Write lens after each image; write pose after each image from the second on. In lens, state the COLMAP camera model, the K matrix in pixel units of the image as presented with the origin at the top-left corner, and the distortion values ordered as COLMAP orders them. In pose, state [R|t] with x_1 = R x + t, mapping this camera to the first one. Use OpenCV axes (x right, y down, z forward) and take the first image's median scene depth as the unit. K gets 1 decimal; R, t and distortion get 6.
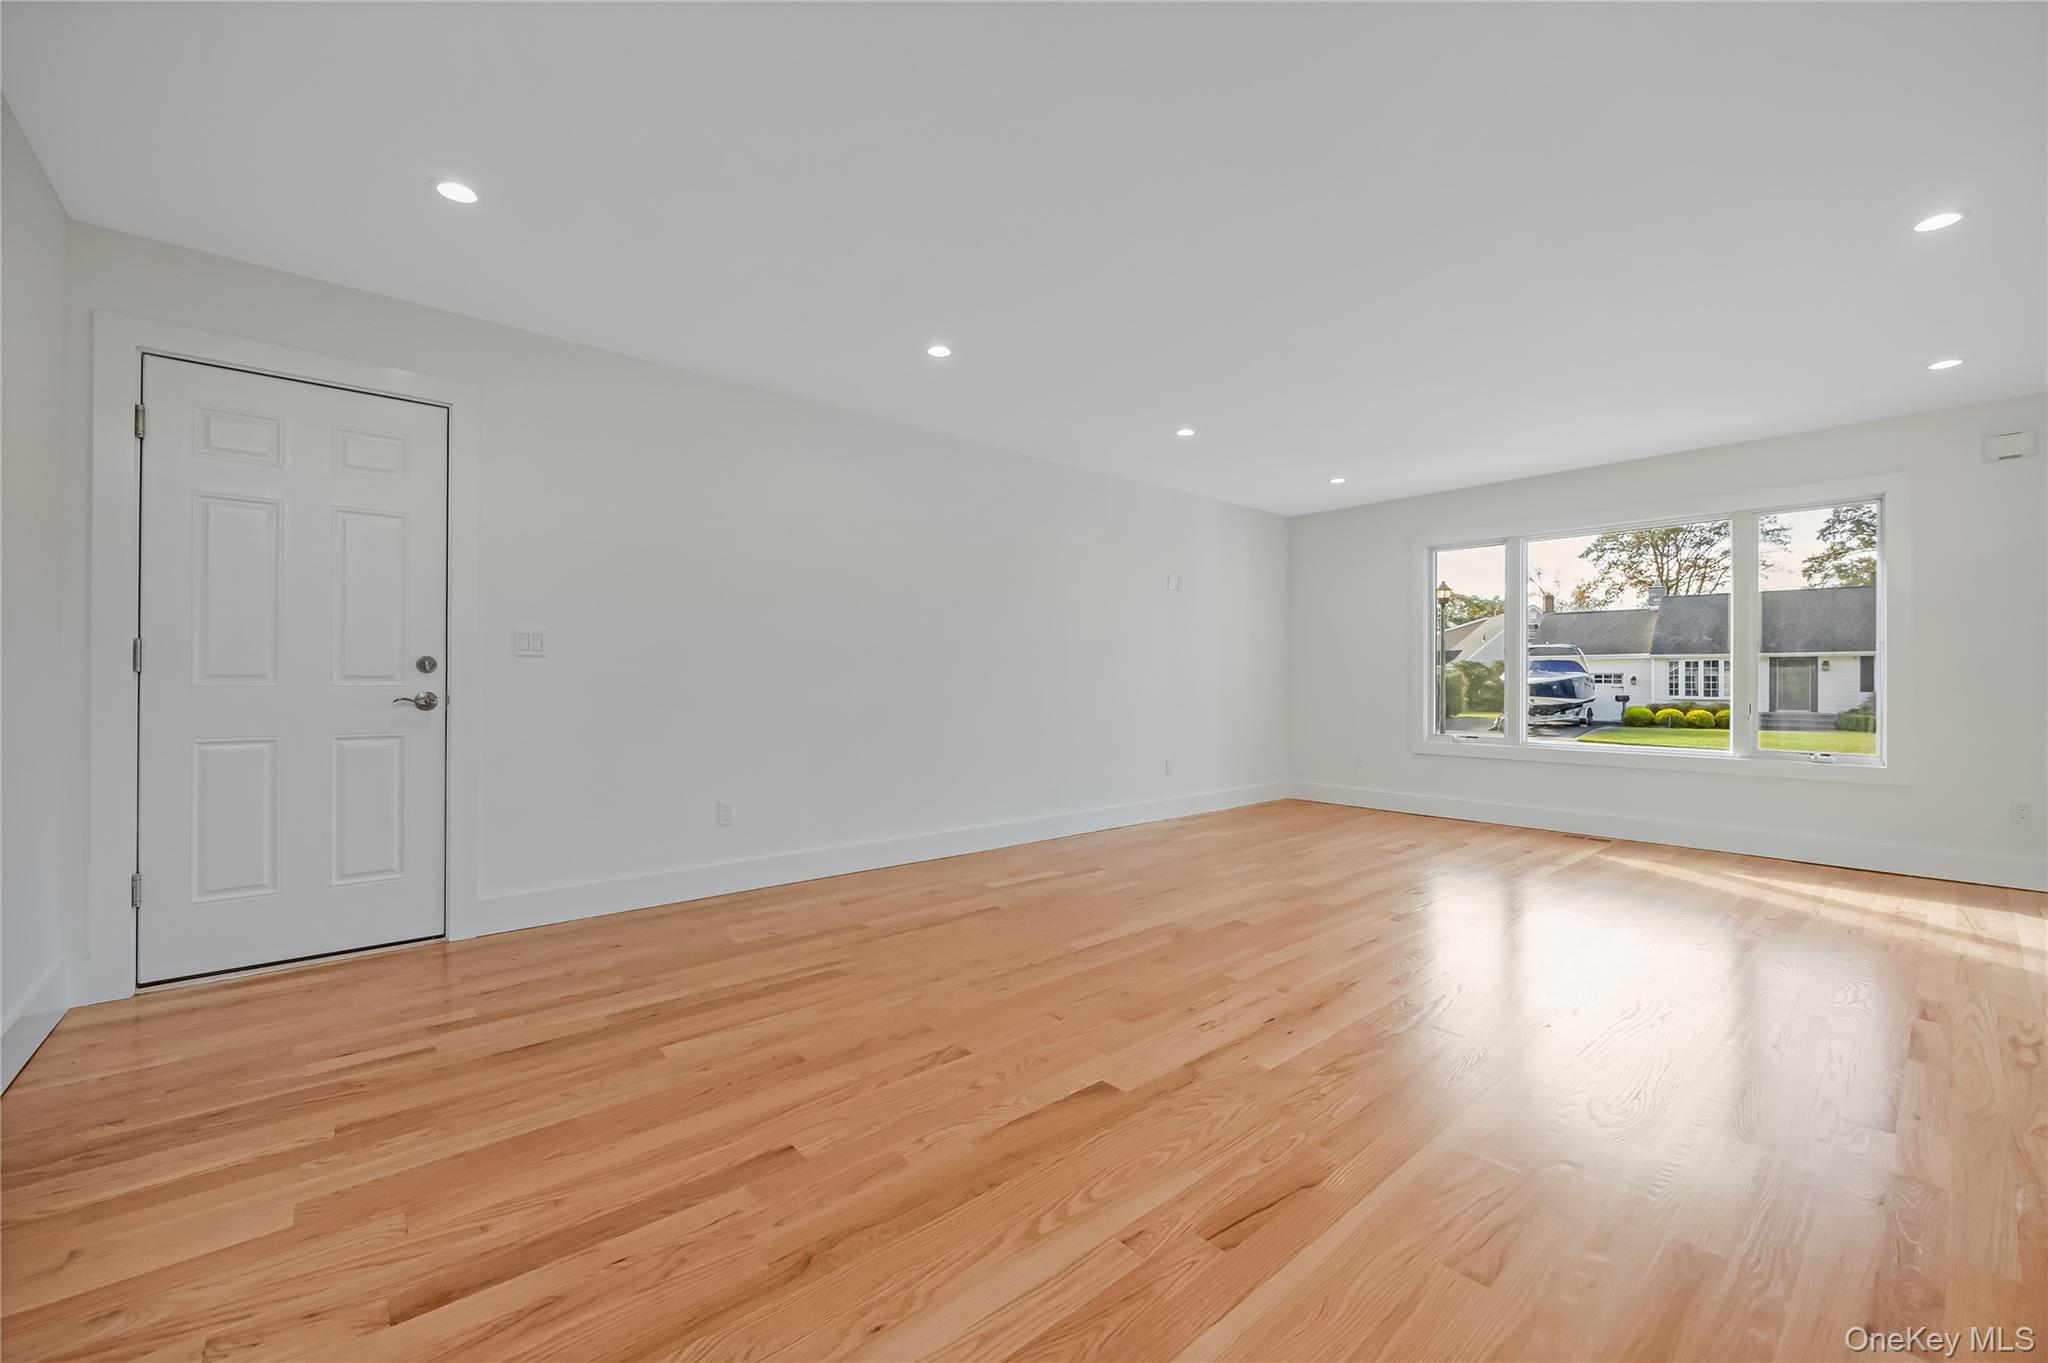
lens RADIAL K [[818.7, 0, 1019.8], [0, 818.7, 676.4], [0, 0, 1]] dist [0.000828, -0.000163]
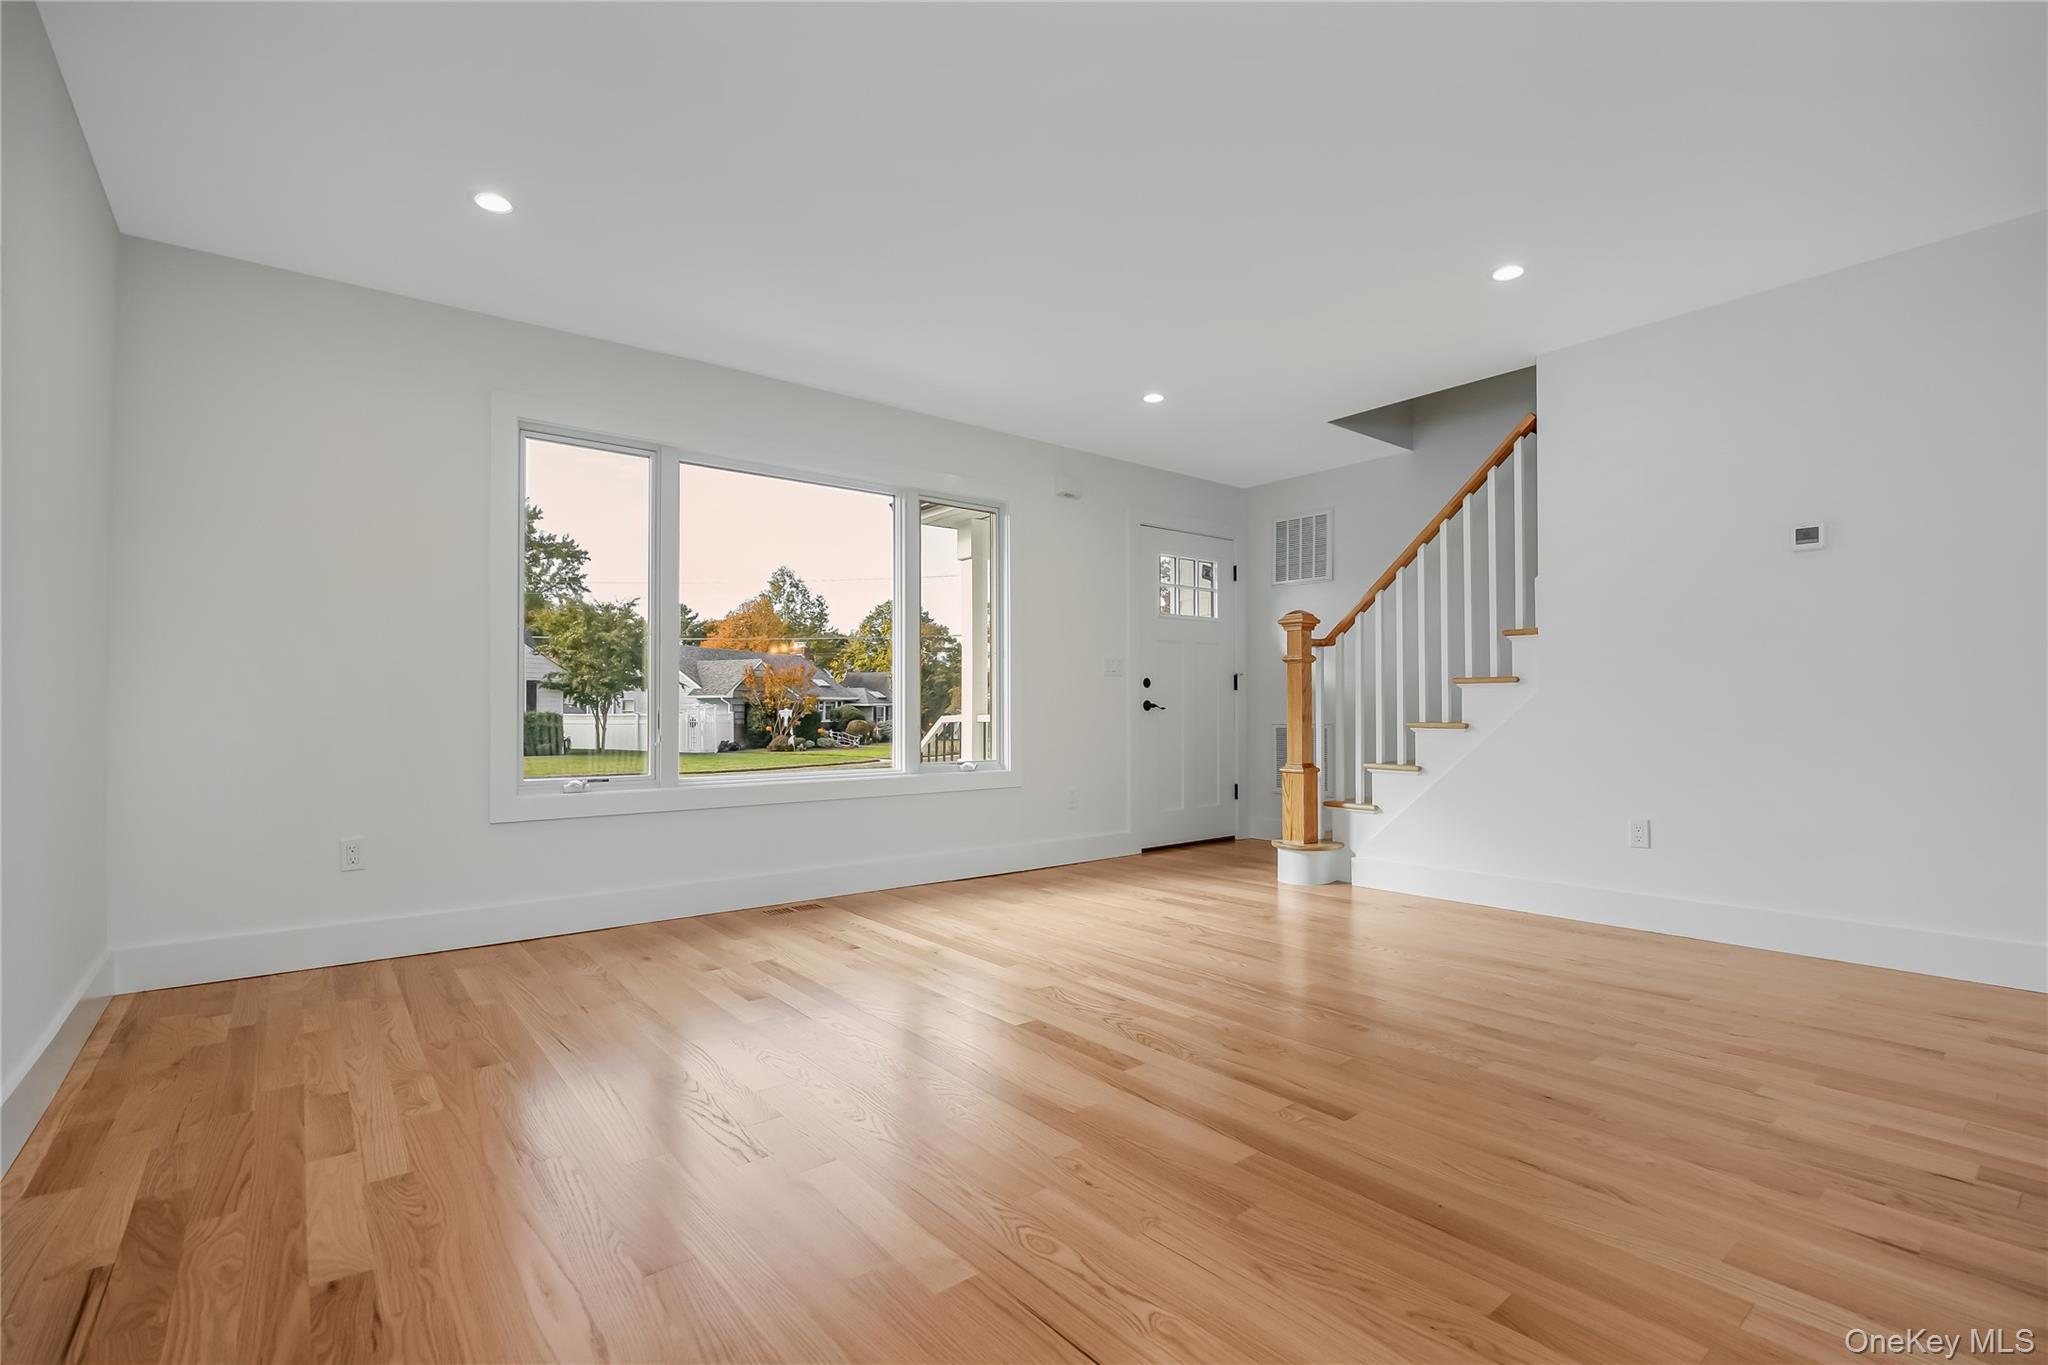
lens RADIAL K [[938.0, 0, 1024.0], [0, 938.0, 682.5], [0, 0, 1]] dist [-0.001094, 0.000025]
pose [[0.040169, 0.024043, 0.998904, -0.017188], [-0.002080, 0.999710, -0.023979, 0.003904], [-0.999191, -0.001115, 0.040208, 0.127826]]
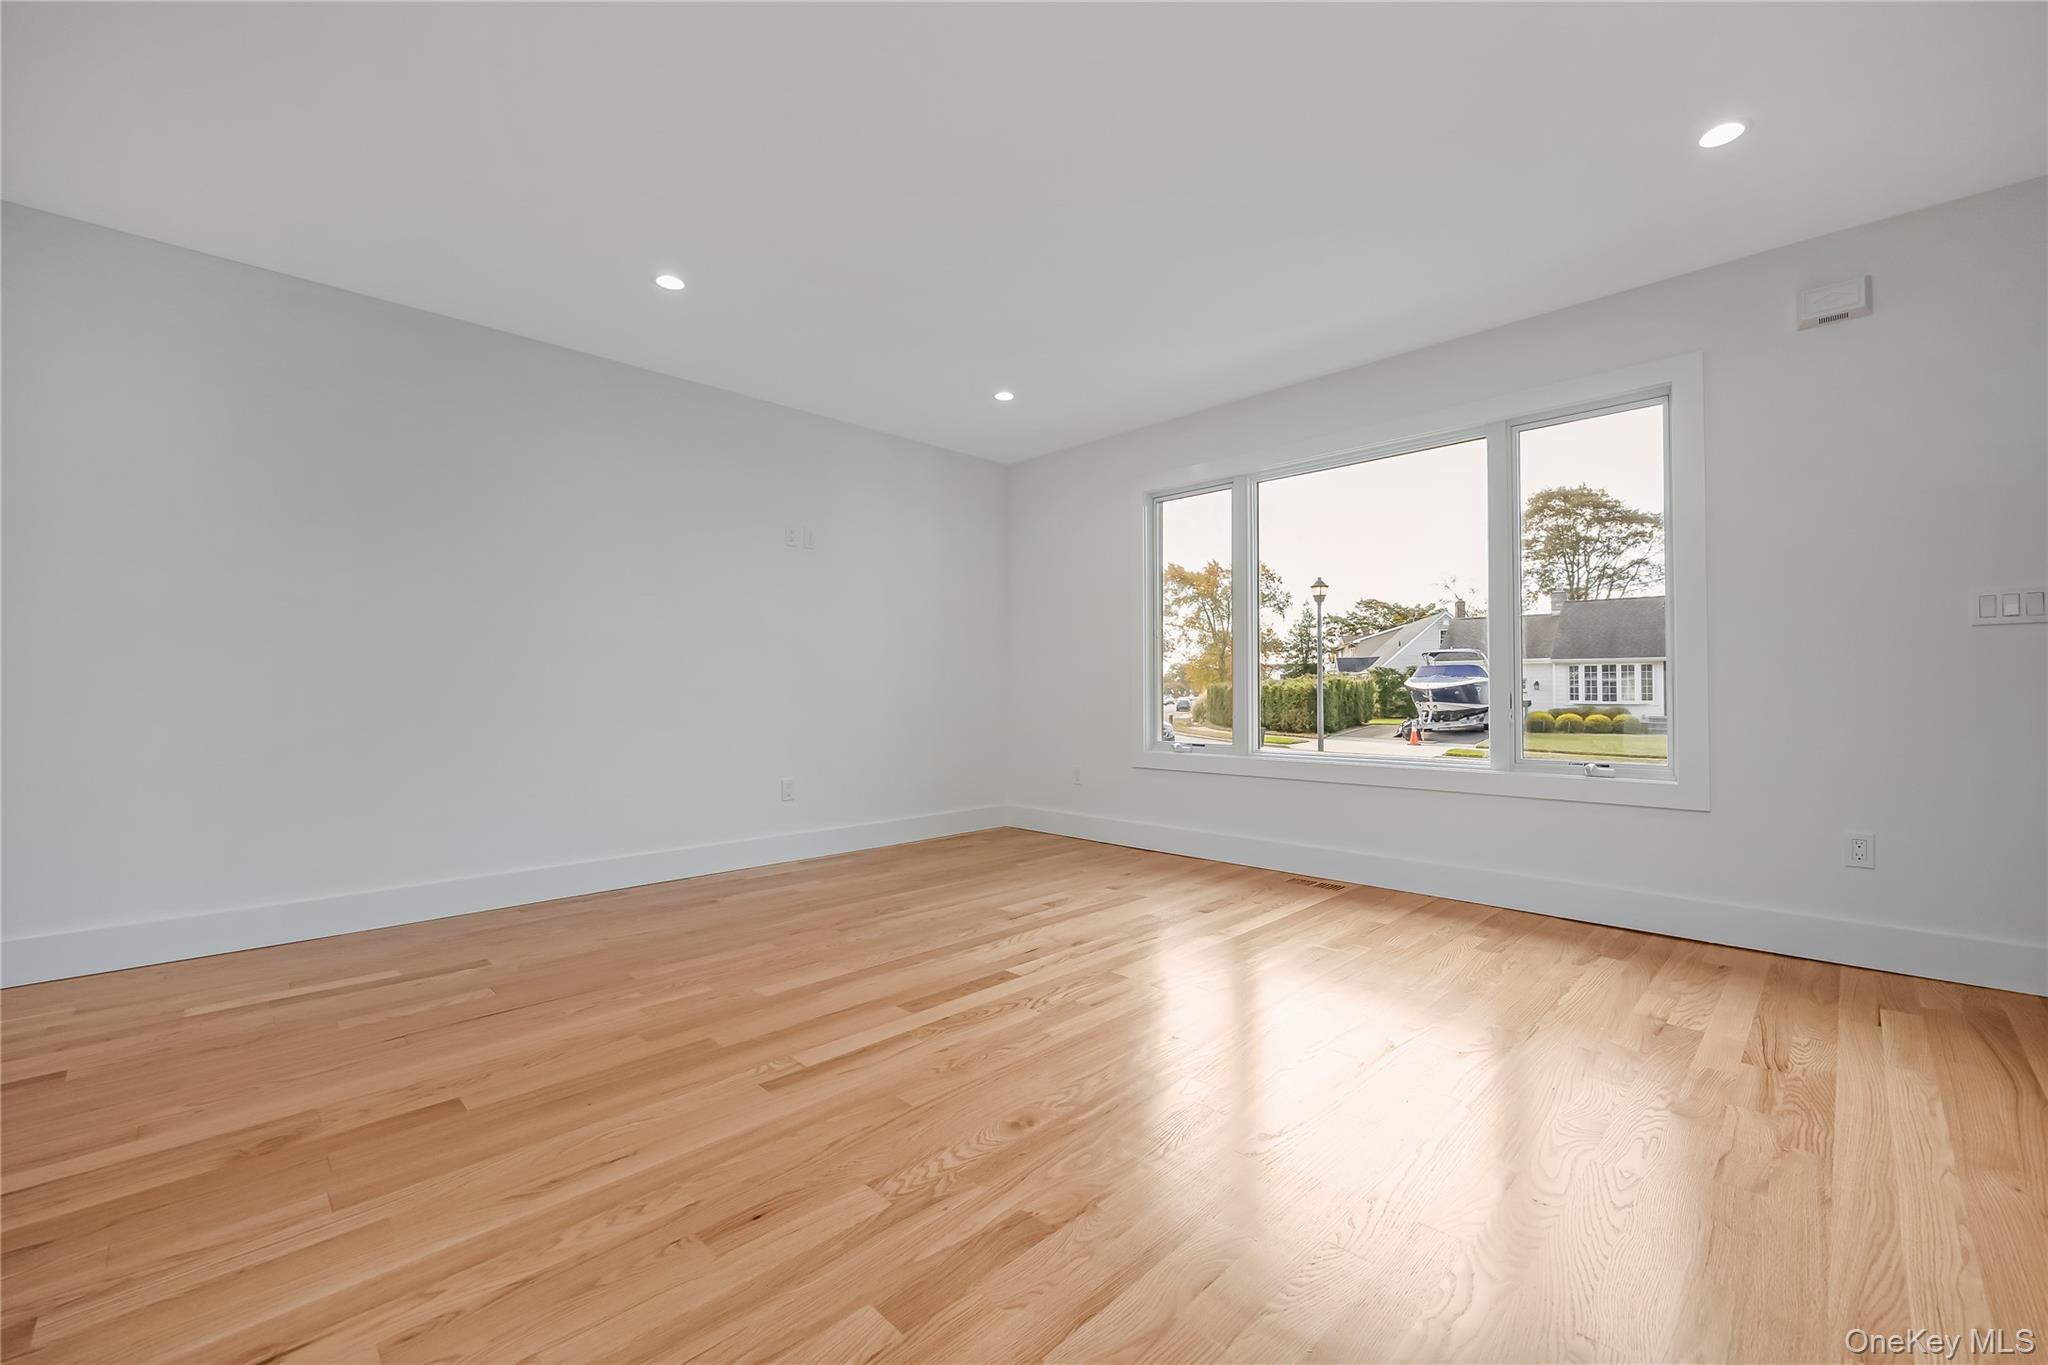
lens RADIAL K [[822.9, 0, 1023.6], [0, 822.9, 685.6], [0, 0, 1]] dist [-0.001484, -0.000151]
pose [[0.997702, -0.004604, 0.067606, 0.063813], [0.004696, 0.999988, -0.001211, 0.003623], [-0.067599, 0.001525, 0.997711, 0.047788]]
